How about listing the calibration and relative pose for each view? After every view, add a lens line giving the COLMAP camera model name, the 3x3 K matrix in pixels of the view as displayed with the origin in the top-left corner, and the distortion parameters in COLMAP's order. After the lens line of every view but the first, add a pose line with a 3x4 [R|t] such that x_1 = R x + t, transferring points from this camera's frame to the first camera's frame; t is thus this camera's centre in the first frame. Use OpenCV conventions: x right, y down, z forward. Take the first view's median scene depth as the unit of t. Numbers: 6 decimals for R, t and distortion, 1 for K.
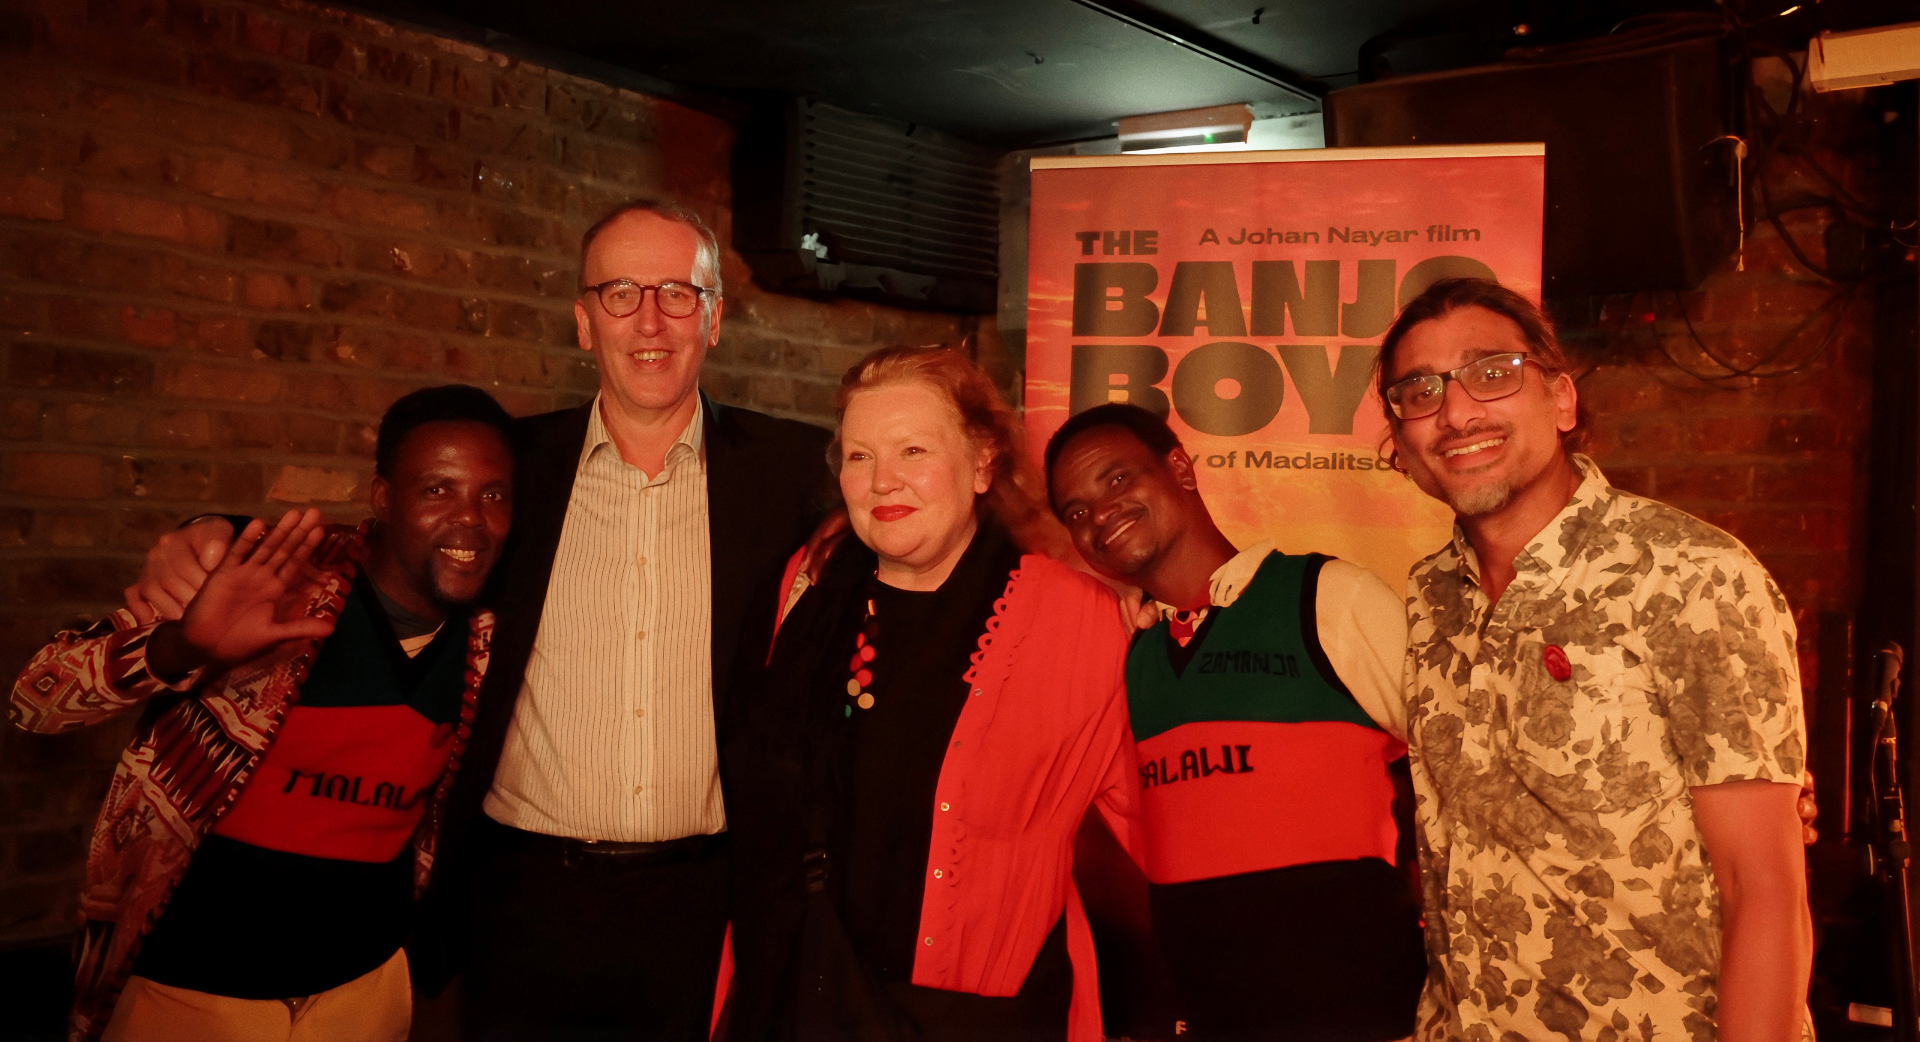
lens RADIAL K [[1709.3, 0, 1002.2], [0, 1709.3, 491.0], [0, 0, 1]] dist [-0.034783, -0.001128]
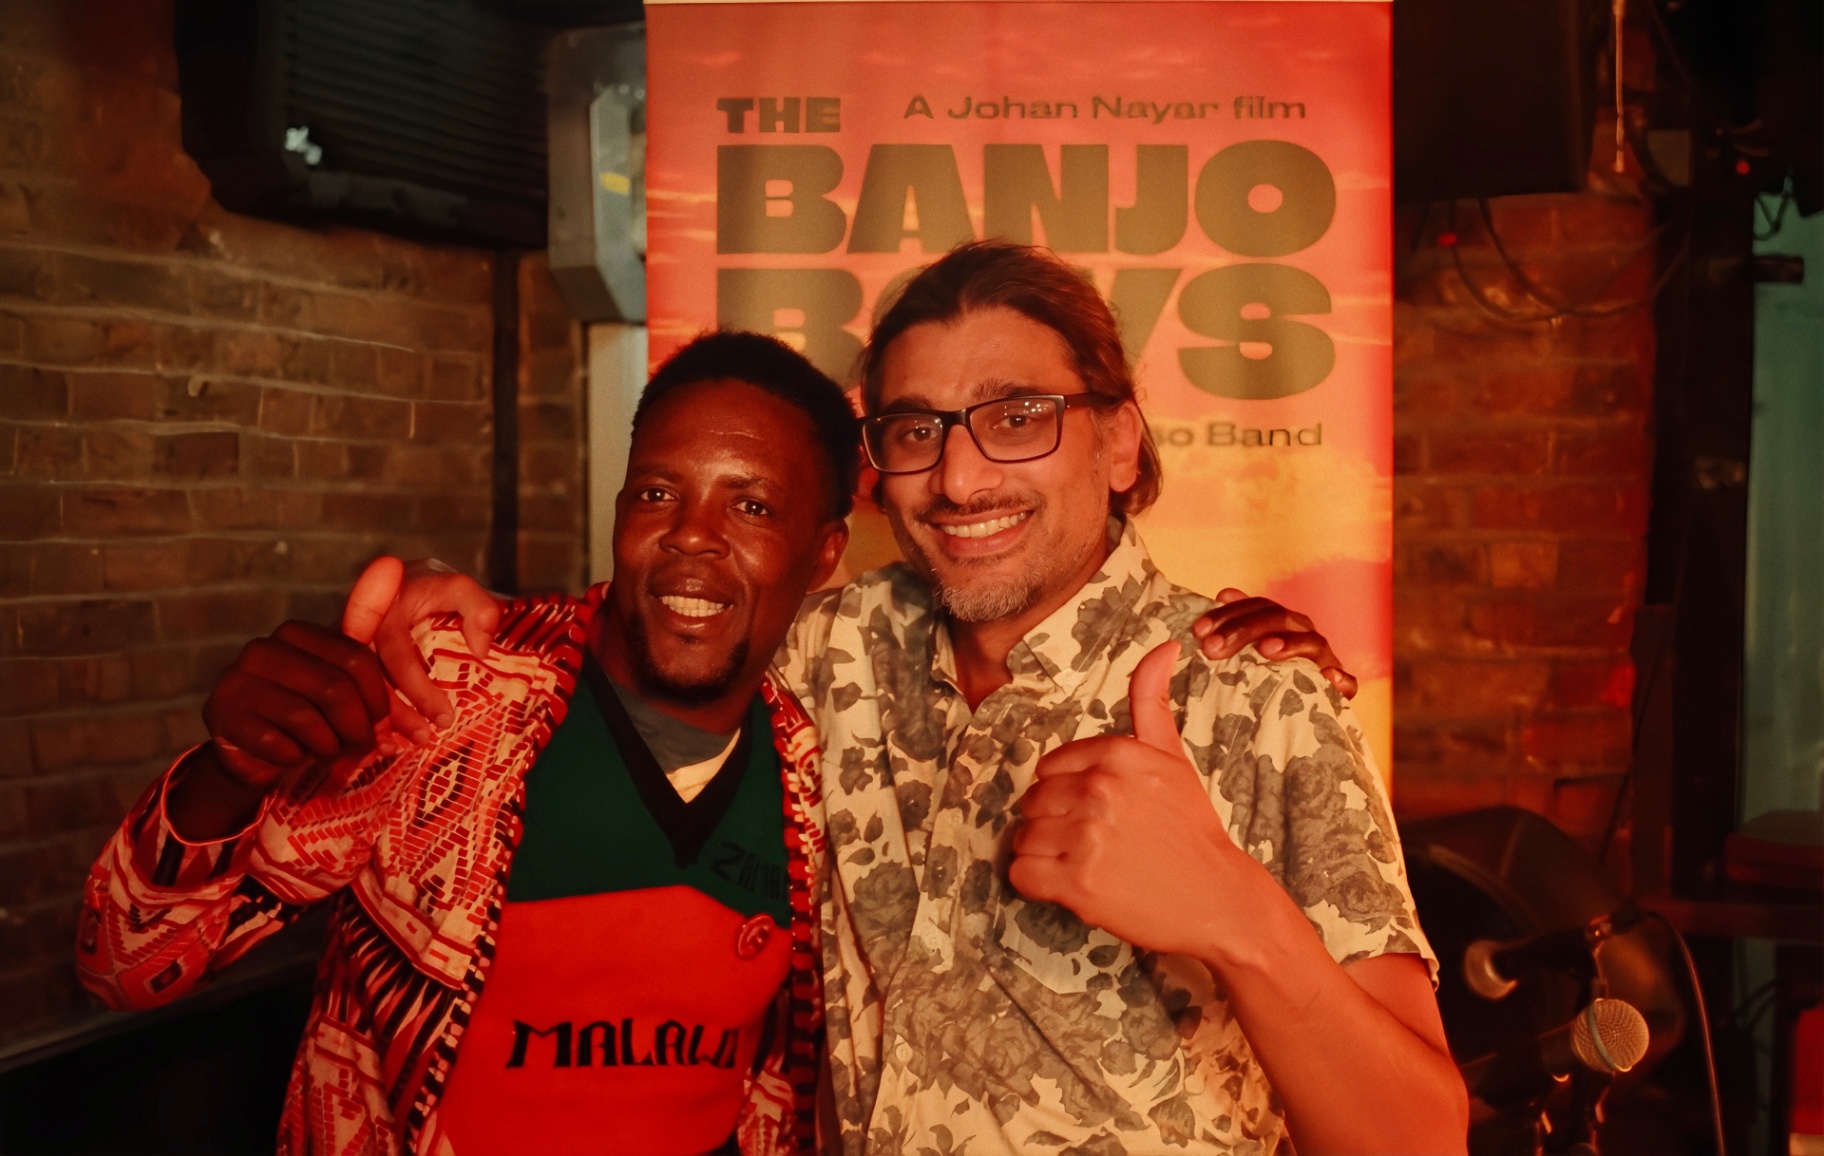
lens RADIAL K [[1739.7, 0, 871.5], [0, 1739.7, 577.3], [0, 0, 1]] dist [-0.083953, 0.025774]
pose [[0.975731, -0.037879, 0.215672, -0.046984], [0.023585, 0.997375, 0.068466, -0.008567], [-0.217699, -0.061718, 0.974063, 0.284040]]
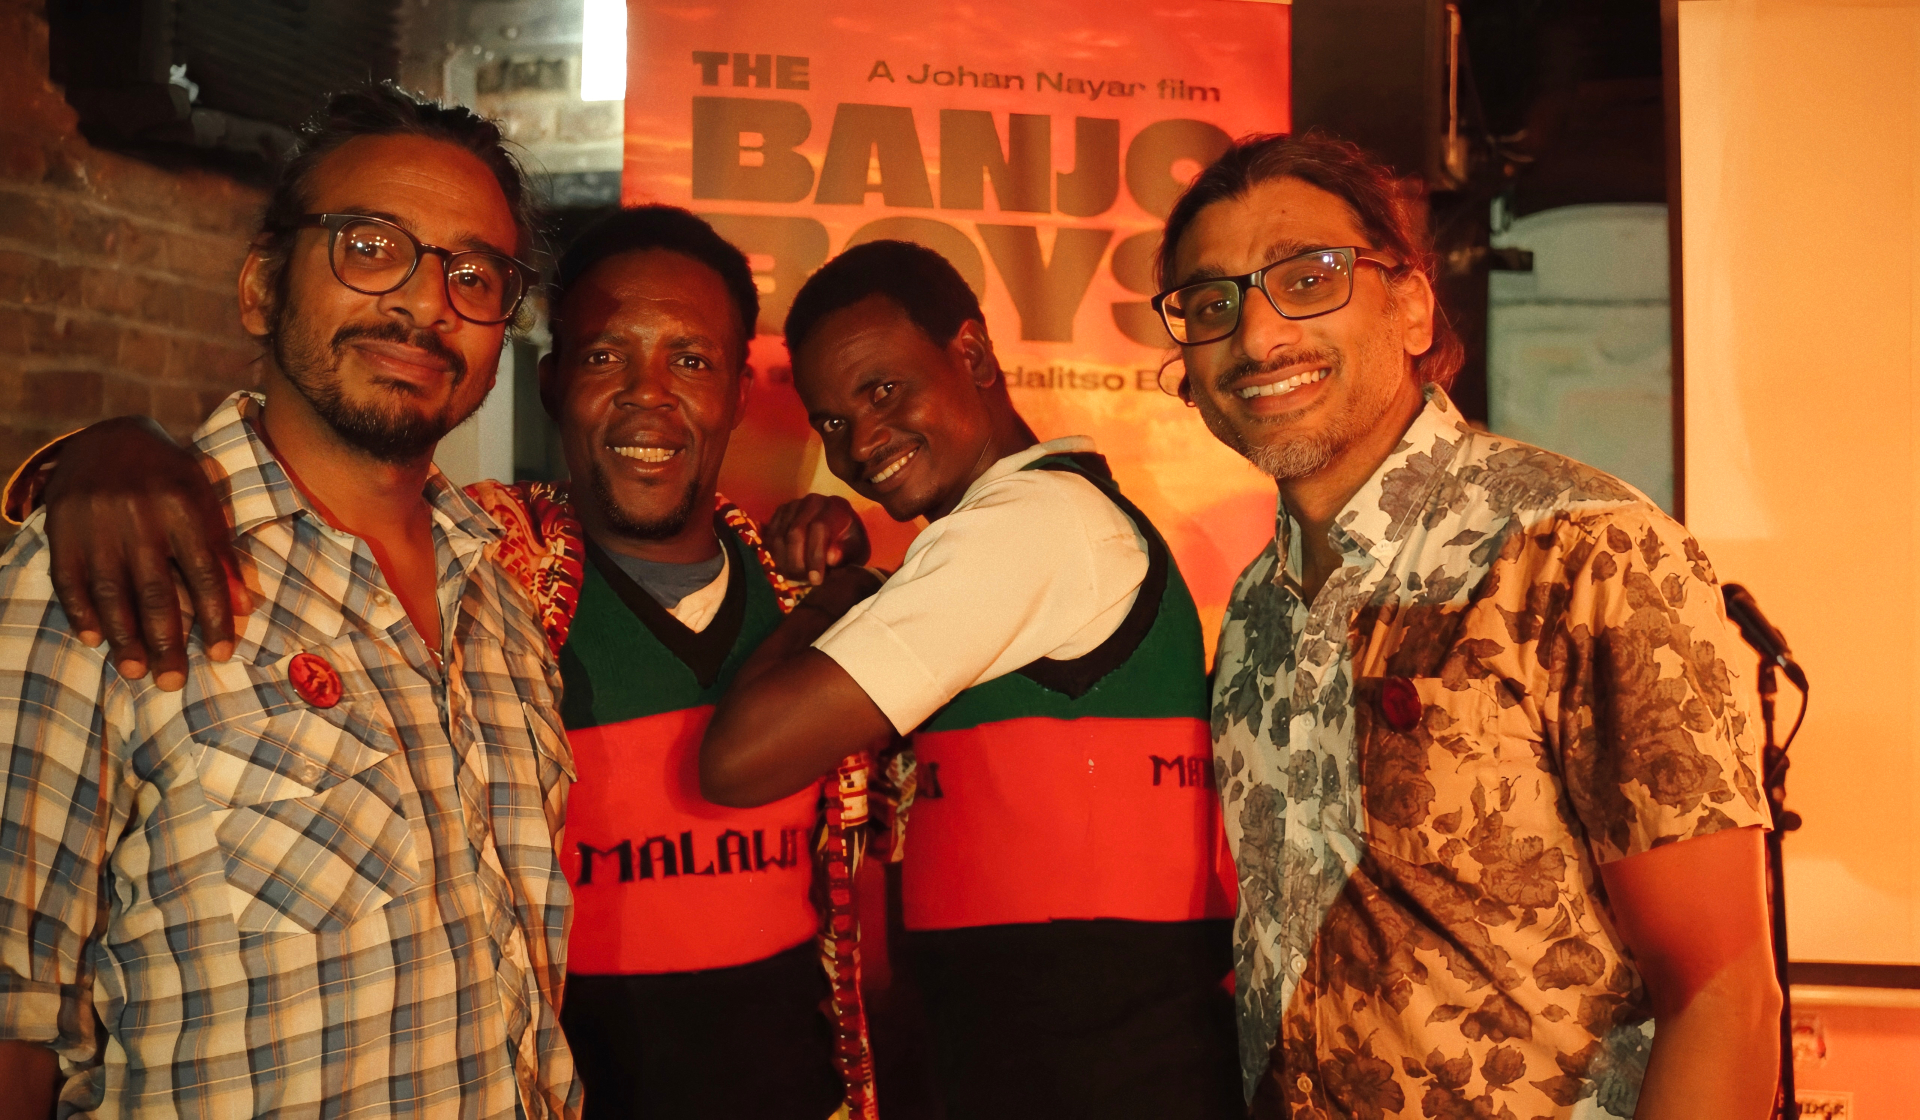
lens RADIAL K [[1619.6, 0, 914.3], [0, 1619.6, 539.7], [0, 0, 1]] dist [-0.099917, 0.075289]
pose [[0.899526, -0.038800, 0.435141, -0.154176], [0.010256, 0.997649, 0.067755, 0.004456], [-0.436747, -0.056484, 0.897809, 0.321728]]
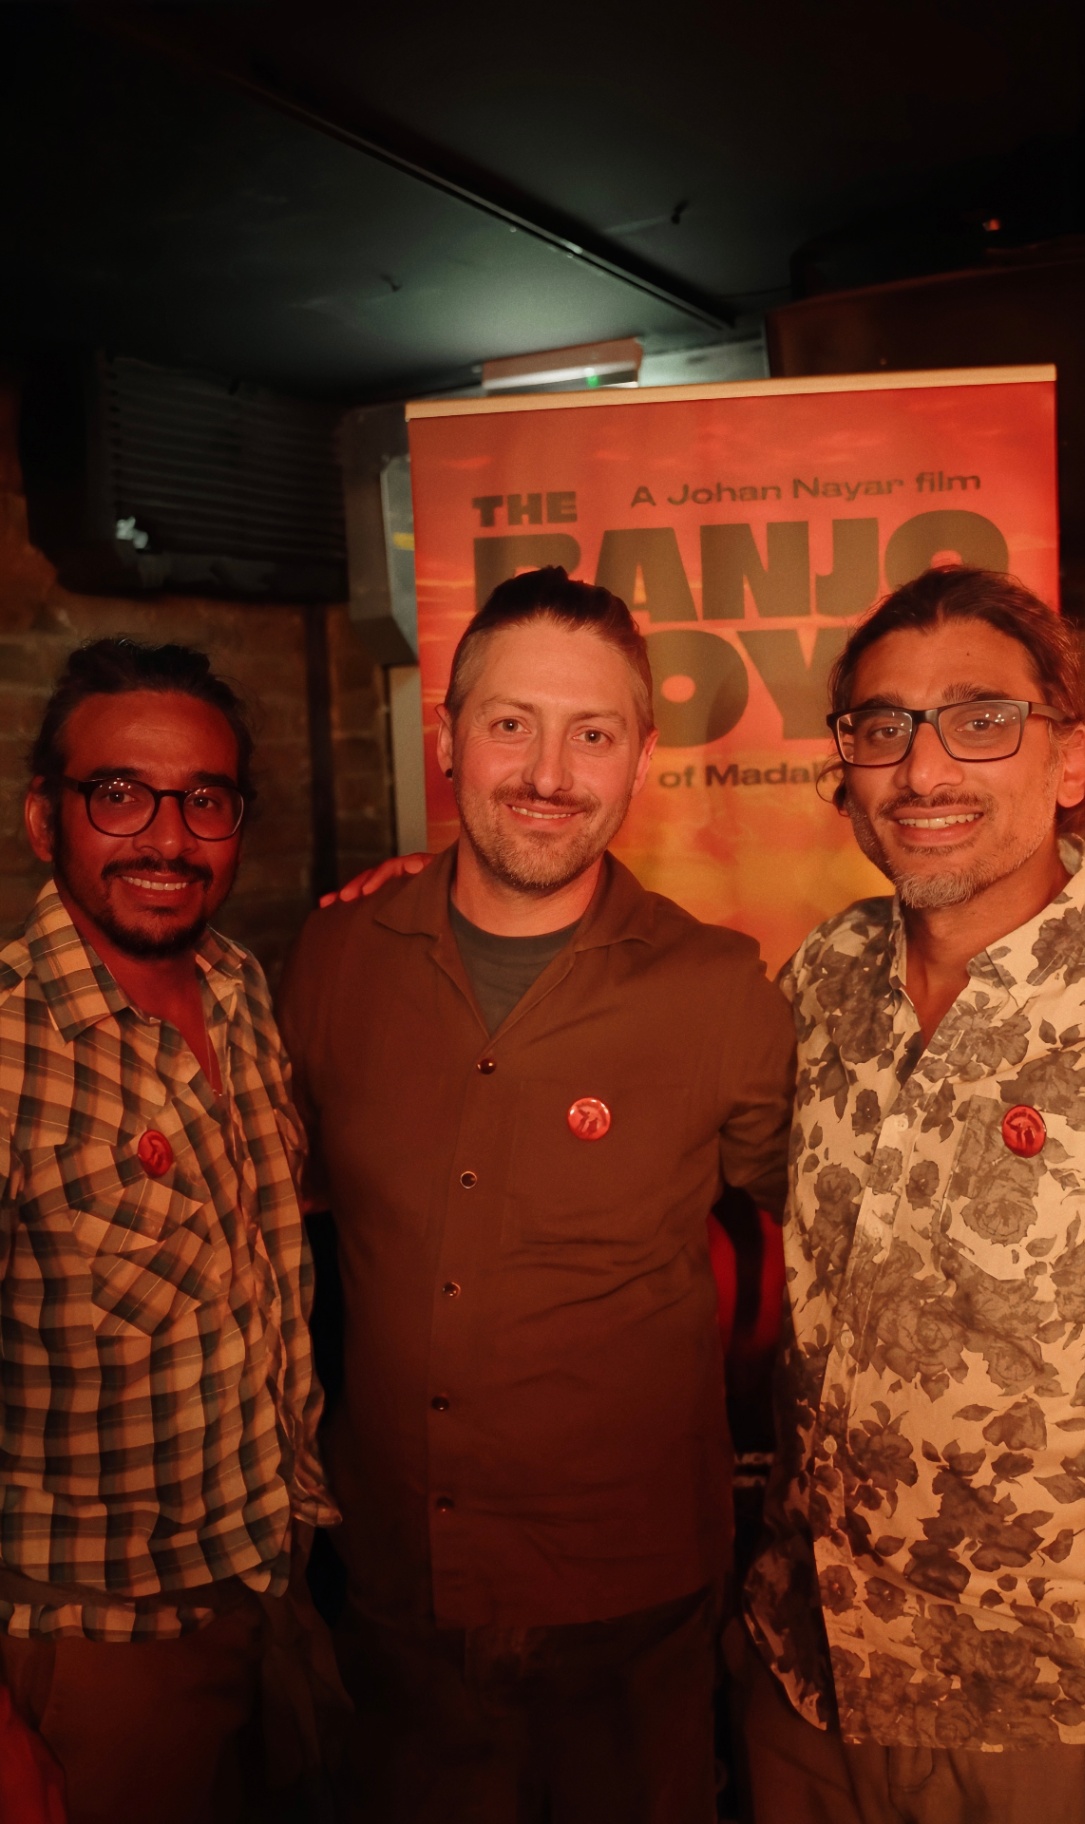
lens RADIAL K [[1616.2, 0, 554.1], [0, 1616.2, 983.3], [0, 0, 1]] dist [-0.085399, 0.004580]
pose [[0.987876, -0.085197, 0.129781, -0.031357], [0.066015, 0.987149, 0.145533, -0.032818], [-0.140512, -0.135201, 0.980804, 0.217630]]
